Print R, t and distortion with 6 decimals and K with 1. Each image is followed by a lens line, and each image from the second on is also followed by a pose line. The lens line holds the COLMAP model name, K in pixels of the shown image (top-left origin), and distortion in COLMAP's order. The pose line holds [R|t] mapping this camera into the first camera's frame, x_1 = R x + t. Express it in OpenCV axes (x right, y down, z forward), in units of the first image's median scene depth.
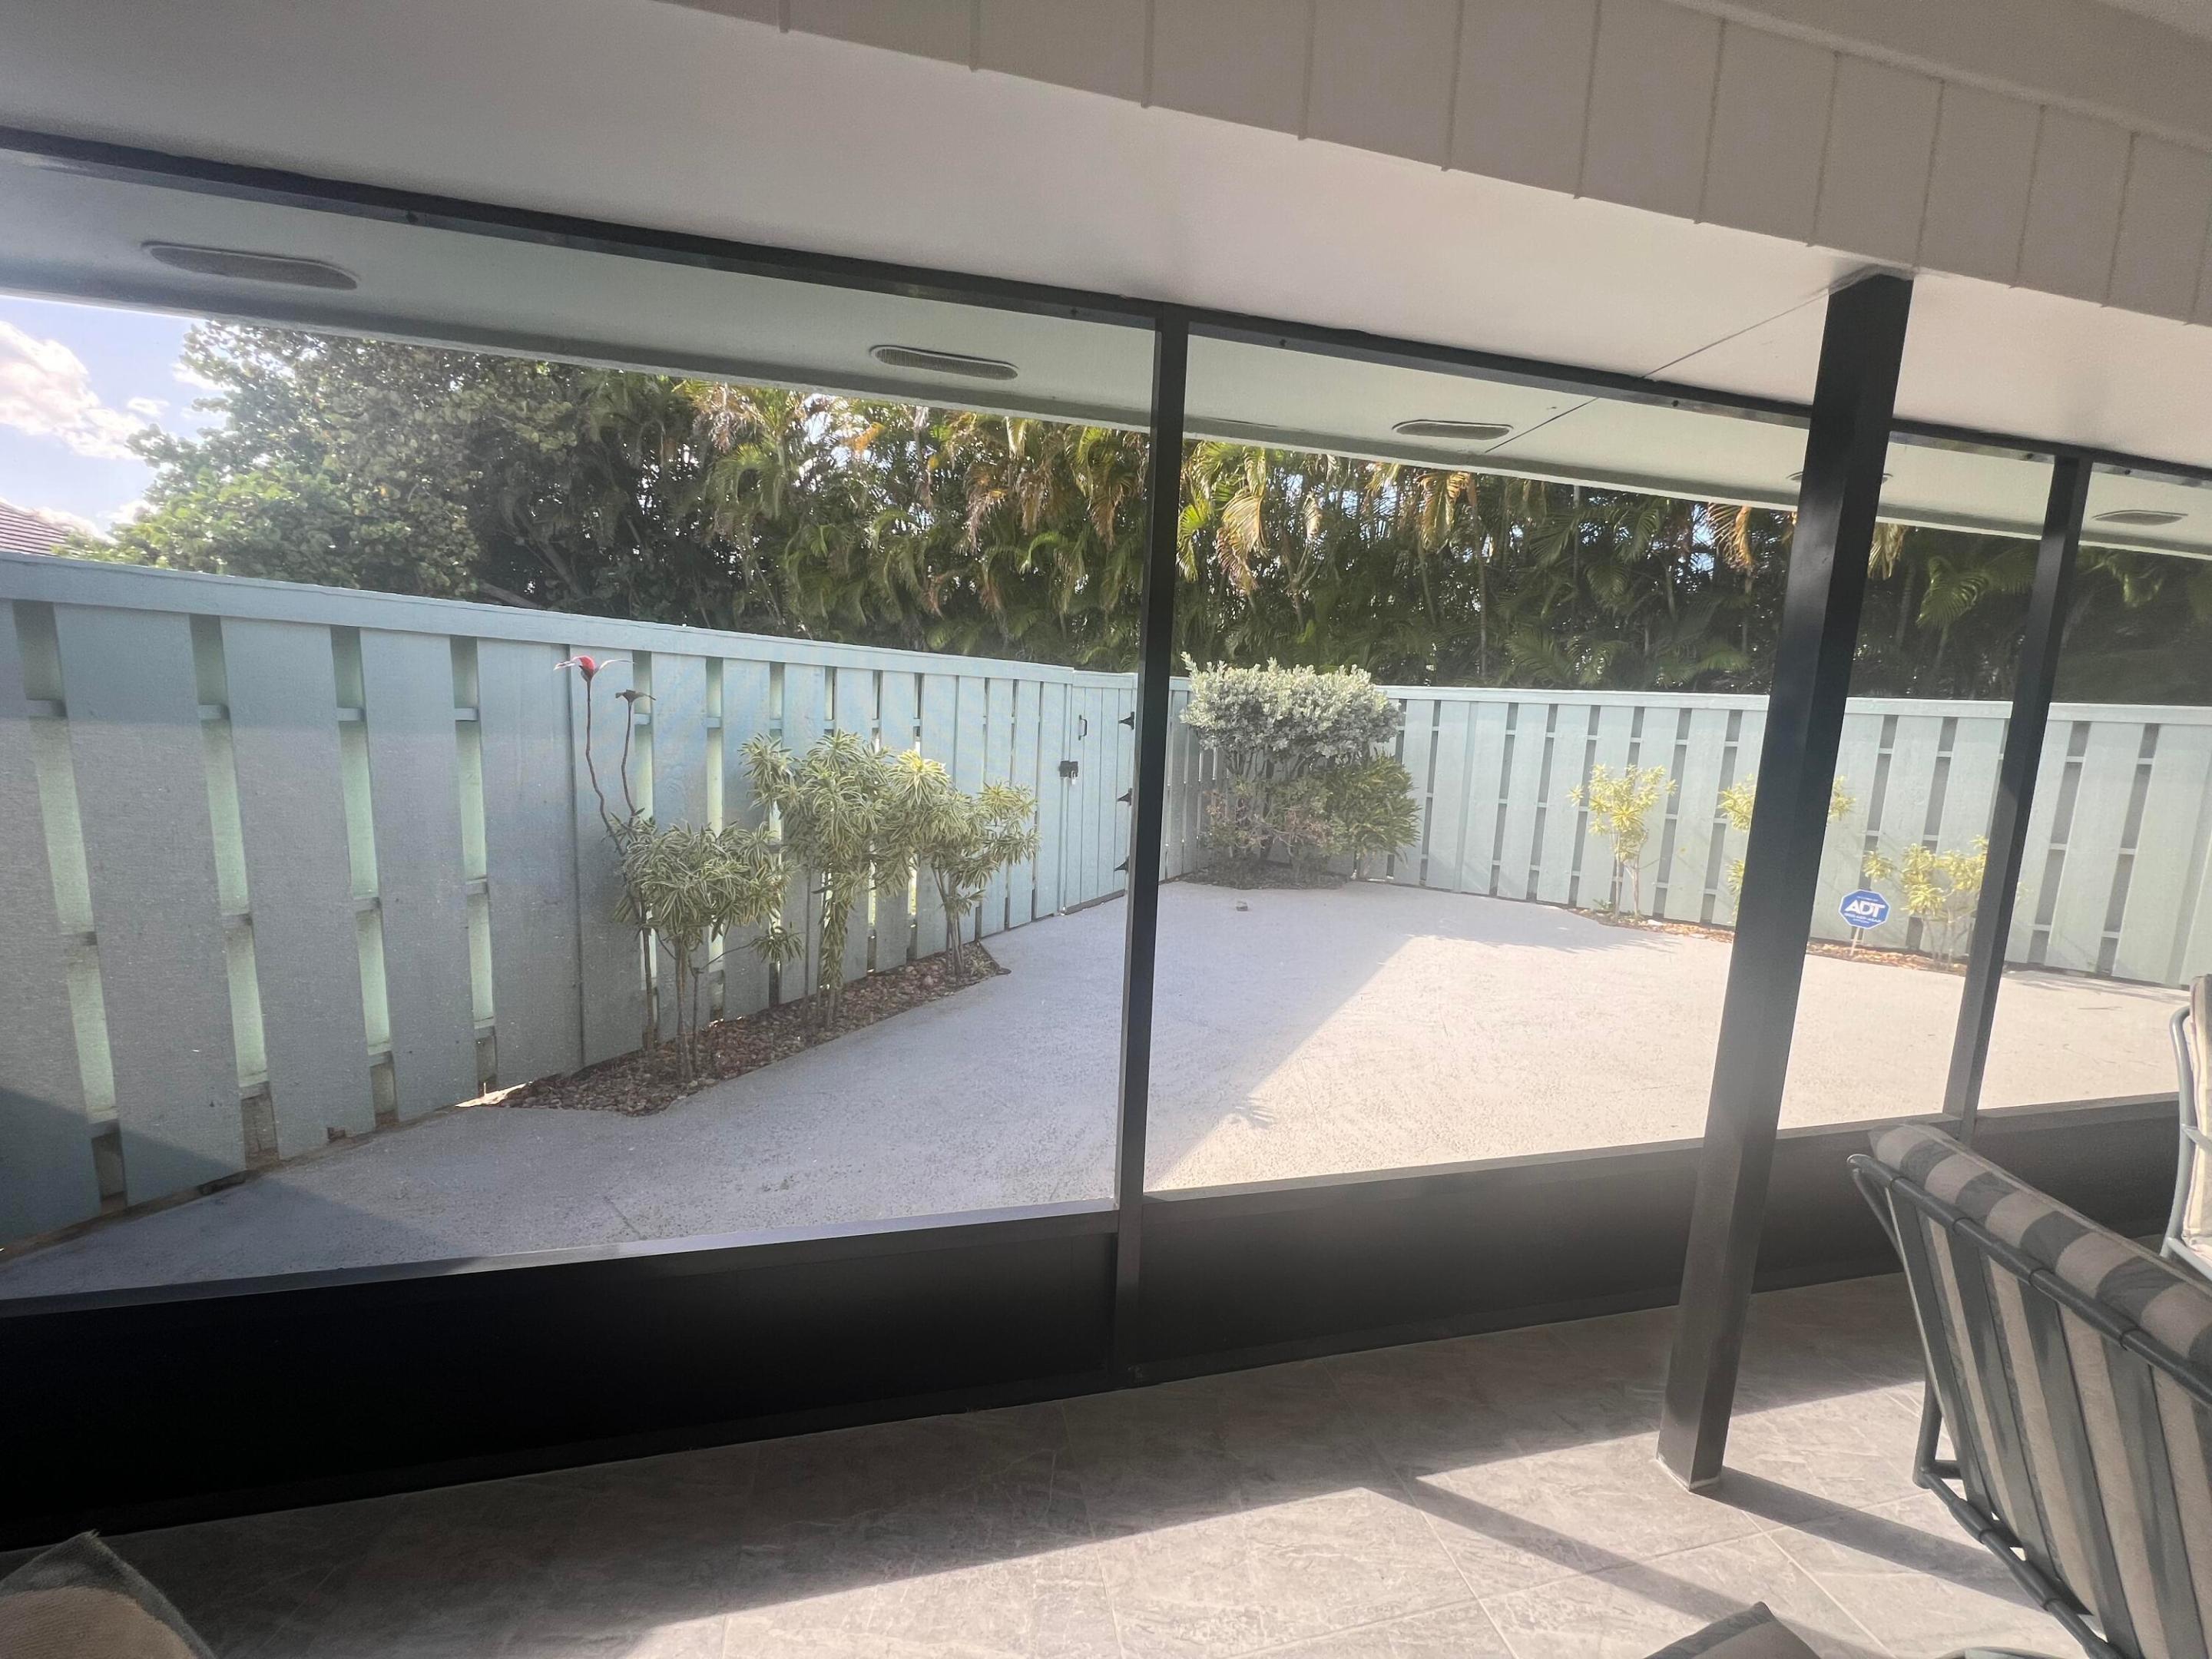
lens RADIAL K [[880.0, 0, 1079.9], [0, 880.0, 837.5], [0, 0, 1]] dist [-0.000419, 0.000178]
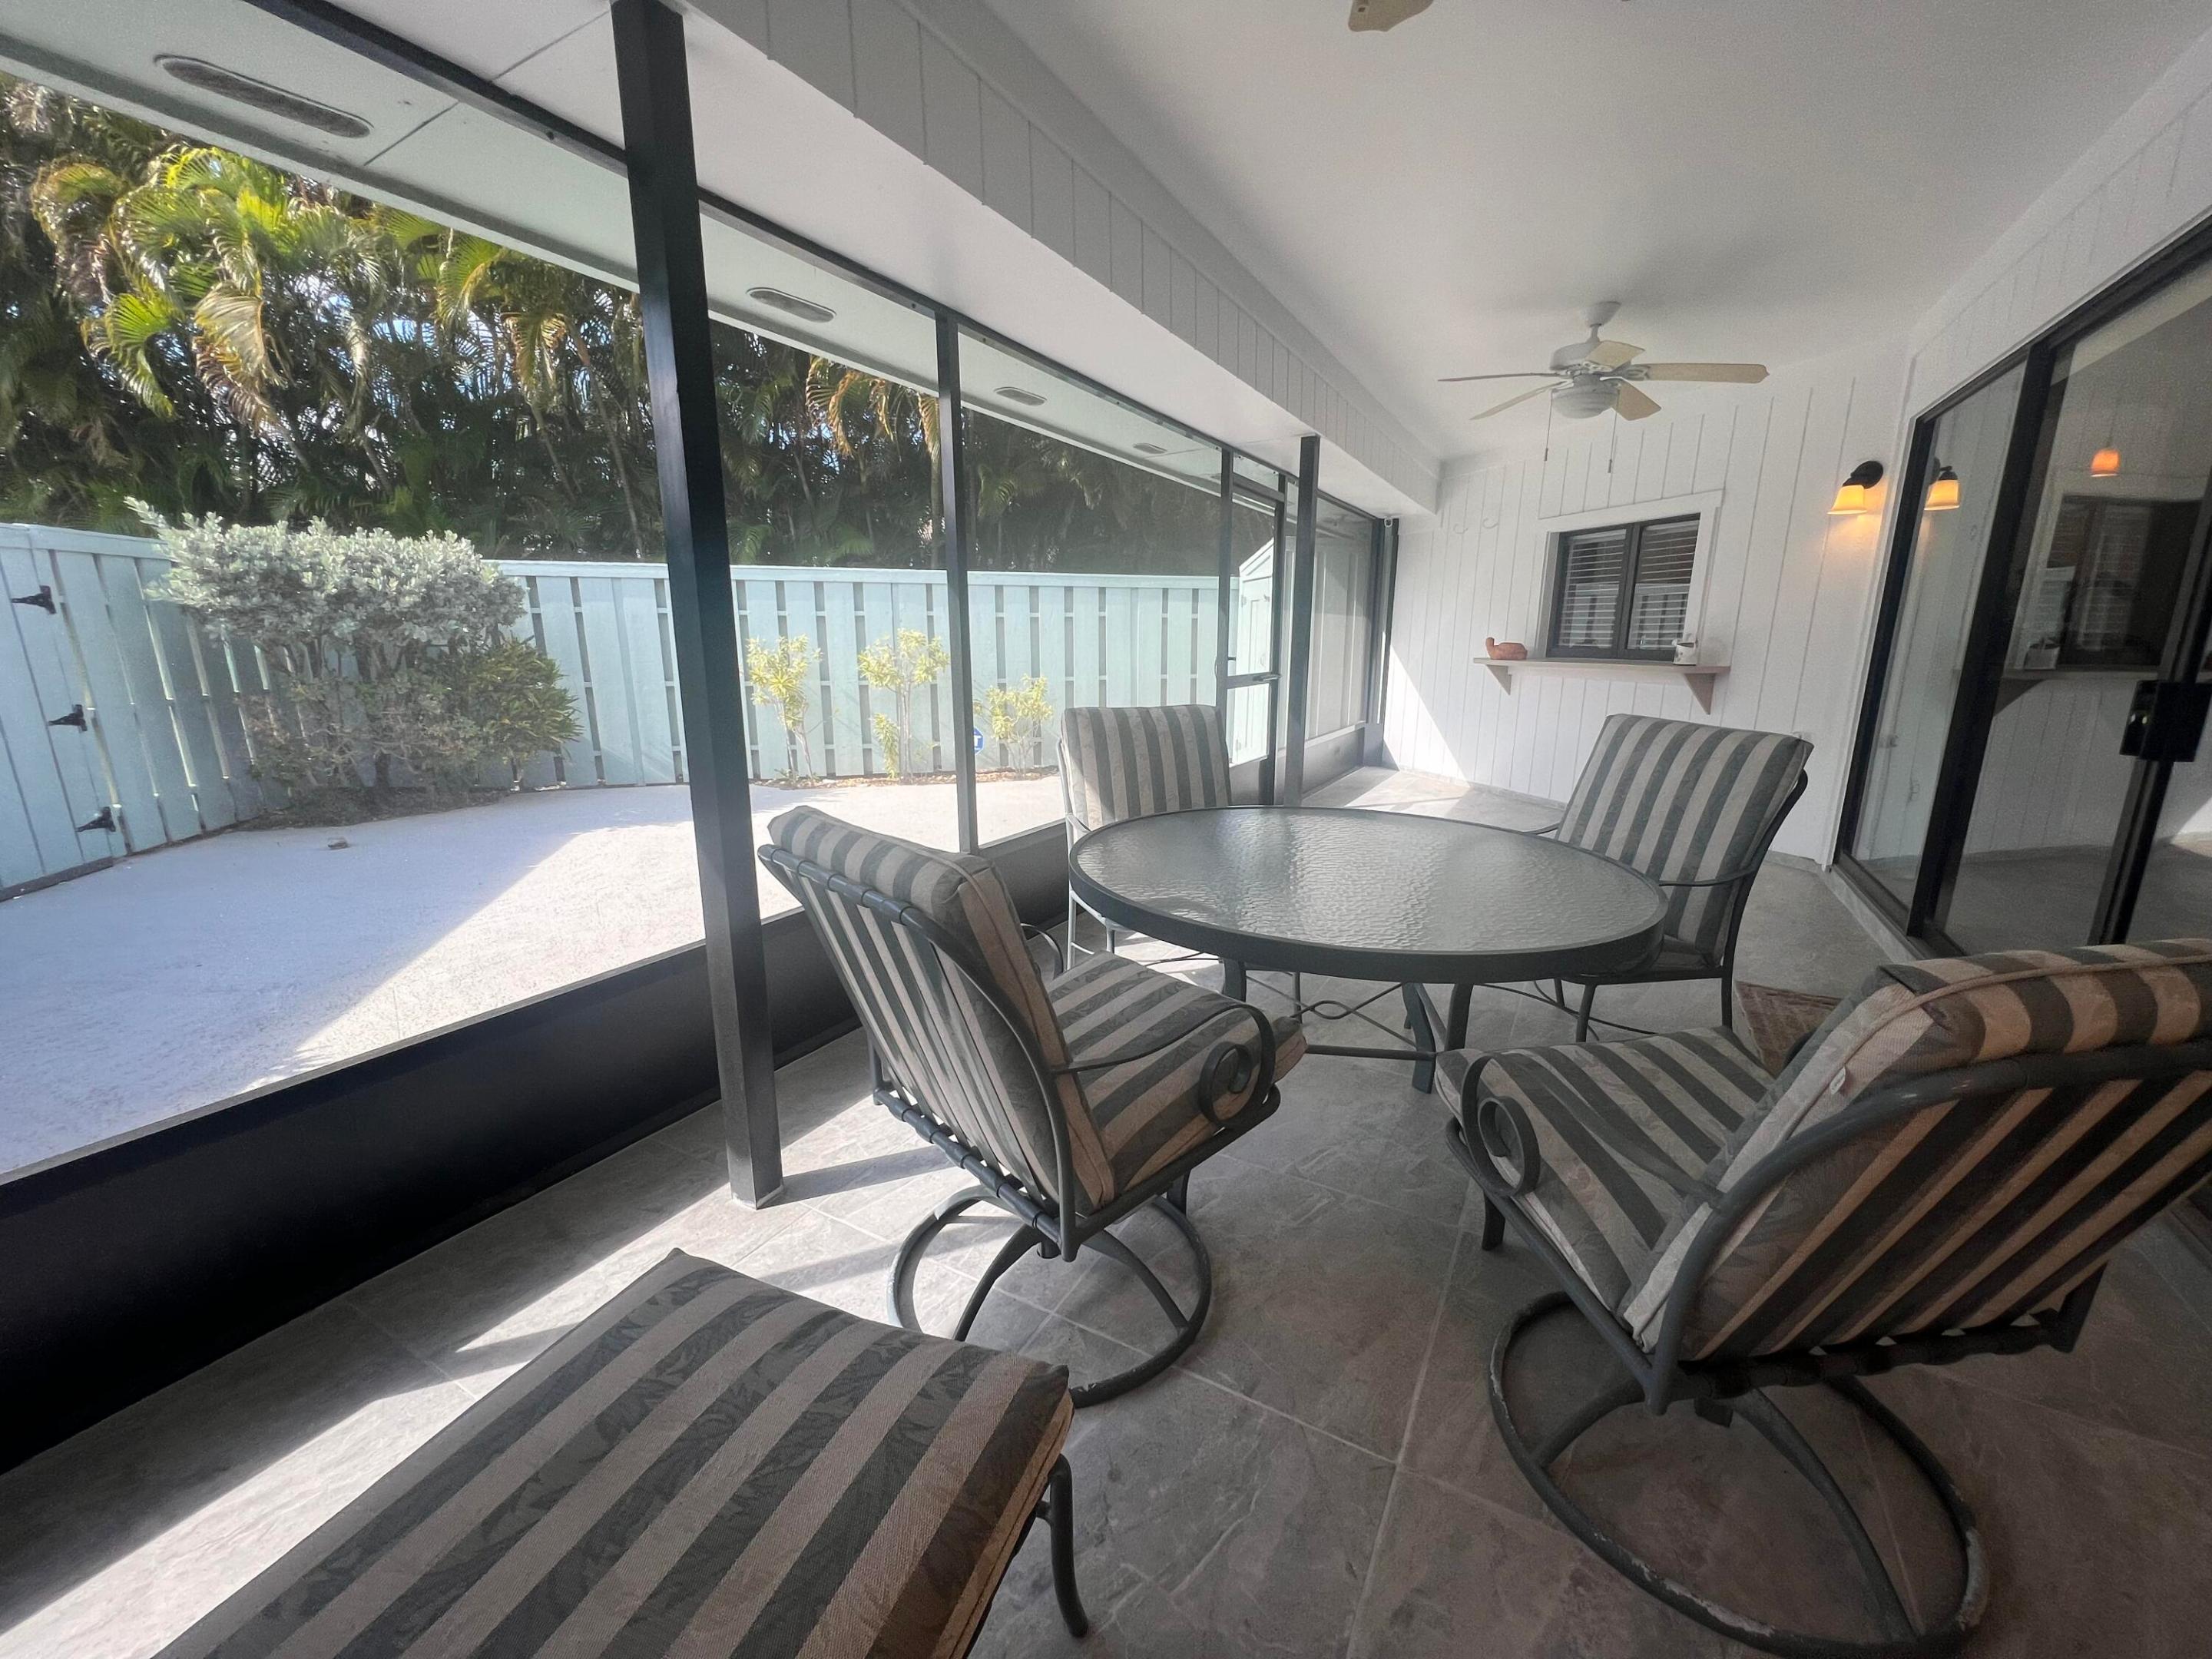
lens RADIAL K [[898.2, 0, 1107.5], [0, 898.2, 834.5], [0, 0, 1]] dist [0.000467, 0.000260]
pose [[0.678097, -0.199111, 0.707488, 0.084142], [0.141810, 0.979962, 0.139875, 0.054817], [-0.721161, 0.005480, 0.692745, -0.026200]]
